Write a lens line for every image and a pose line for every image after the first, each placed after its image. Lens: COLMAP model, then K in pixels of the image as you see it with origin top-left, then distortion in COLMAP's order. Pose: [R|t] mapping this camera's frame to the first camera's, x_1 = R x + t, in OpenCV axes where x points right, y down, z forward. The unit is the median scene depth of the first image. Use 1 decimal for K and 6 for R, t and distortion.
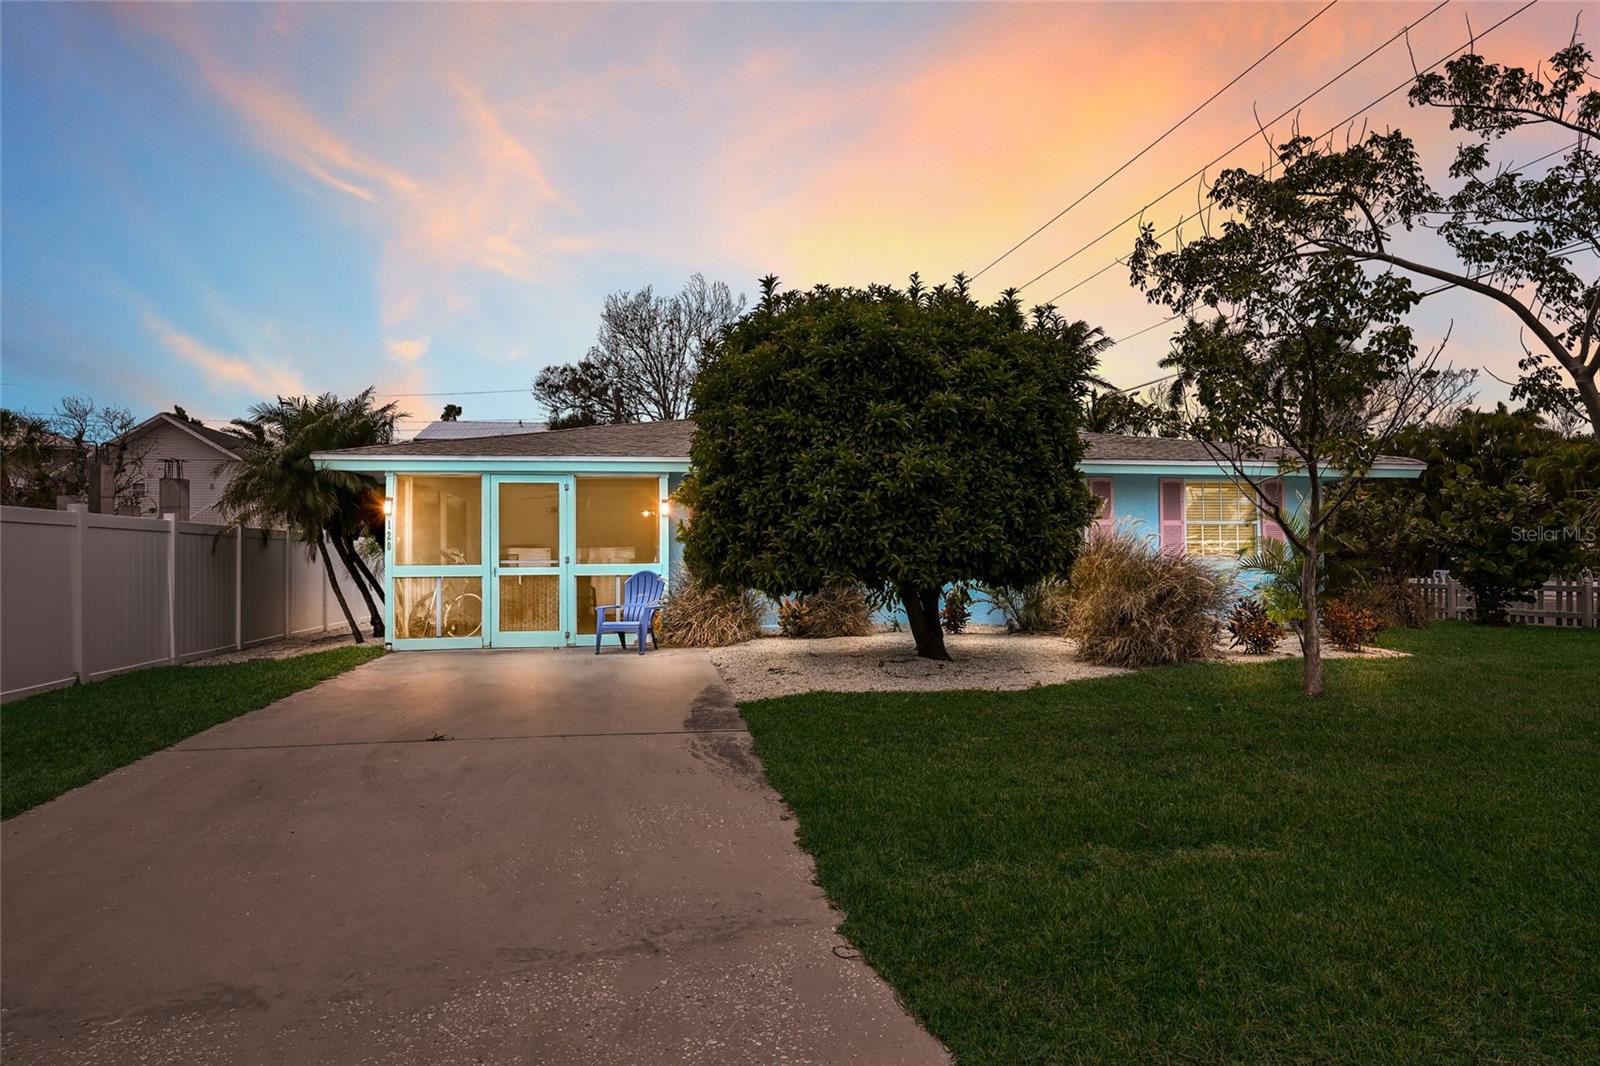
lens RADIAL K [[851.1, 0, 800.0], [0, 851.1, 543.0], [0, 0, 1]] dist [-0.004871, -0.000686]
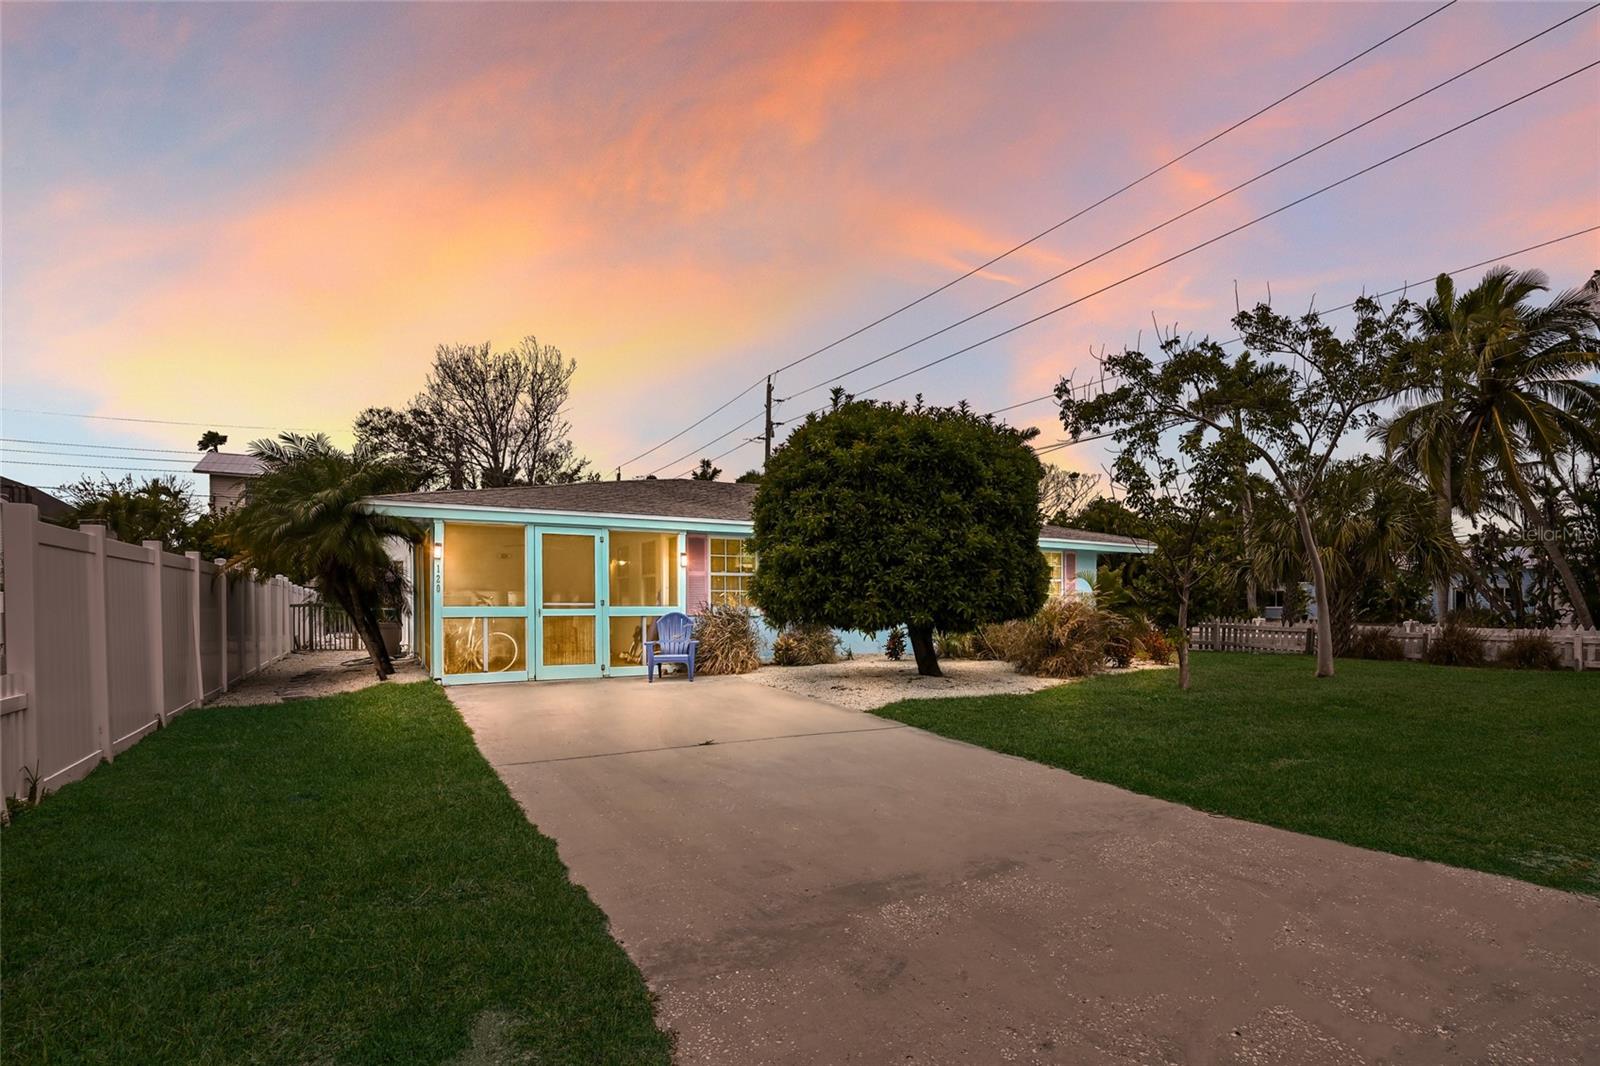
lens RADIAL K [[770.2, 0, 783.6], [0, 770.2, 607.5], [0, 0, 1]] dist [0.003670, 0.000720]
pose [[0.933707, 0.006190, 0.357986, -0.497620], [-0.014797, 0.999663, 0.021308, 0.000459], [-0.357733, -0.025192, 0.933484, -0.077620]]
